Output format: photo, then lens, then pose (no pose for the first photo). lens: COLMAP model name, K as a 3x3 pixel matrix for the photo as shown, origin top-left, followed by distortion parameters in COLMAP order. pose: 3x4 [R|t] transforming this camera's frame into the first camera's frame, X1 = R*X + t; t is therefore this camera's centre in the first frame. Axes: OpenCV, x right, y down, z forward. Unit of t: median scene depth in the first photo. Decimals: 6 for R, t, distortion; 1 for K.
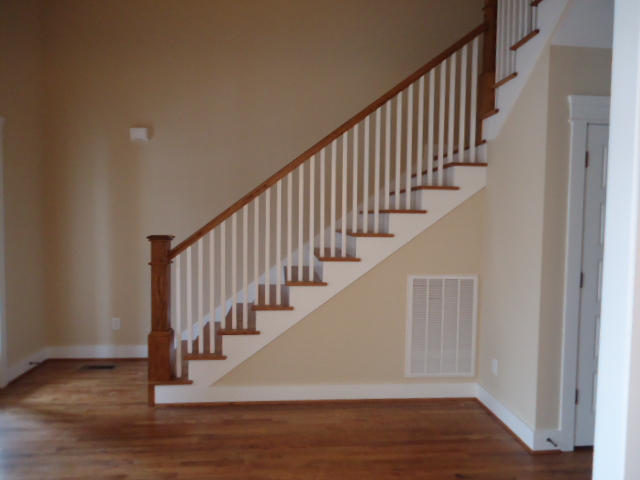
lens RADIAL K [[466.3, 0, 320.1], [0, 466.3, 248.0], [0, 0, 1]] dist [-0.004829, 0.001245]
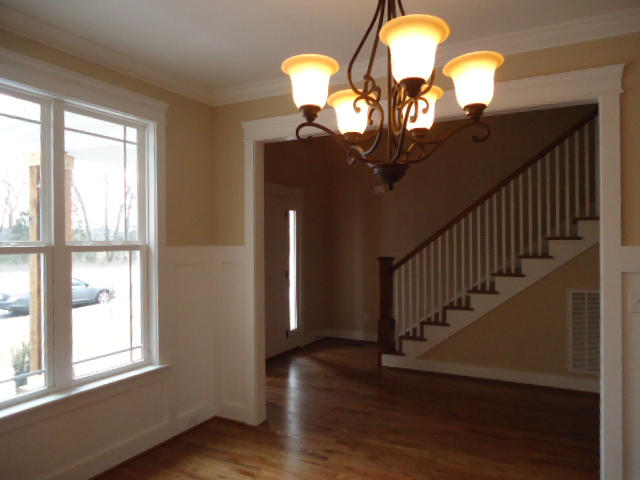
lens RADIAL K [[481.8, 0, 320.0], [0, 481.8, 240.0], [0, 0, 1]] dist [0.005751, 0.003105]
pose [[0.843137, -0.020079, -0.537323, 0.335581], [-0.010901, 0.998459, -0.054417, 0.005718], [0.537588, 0.051738, 0.841619, -0.472860]]
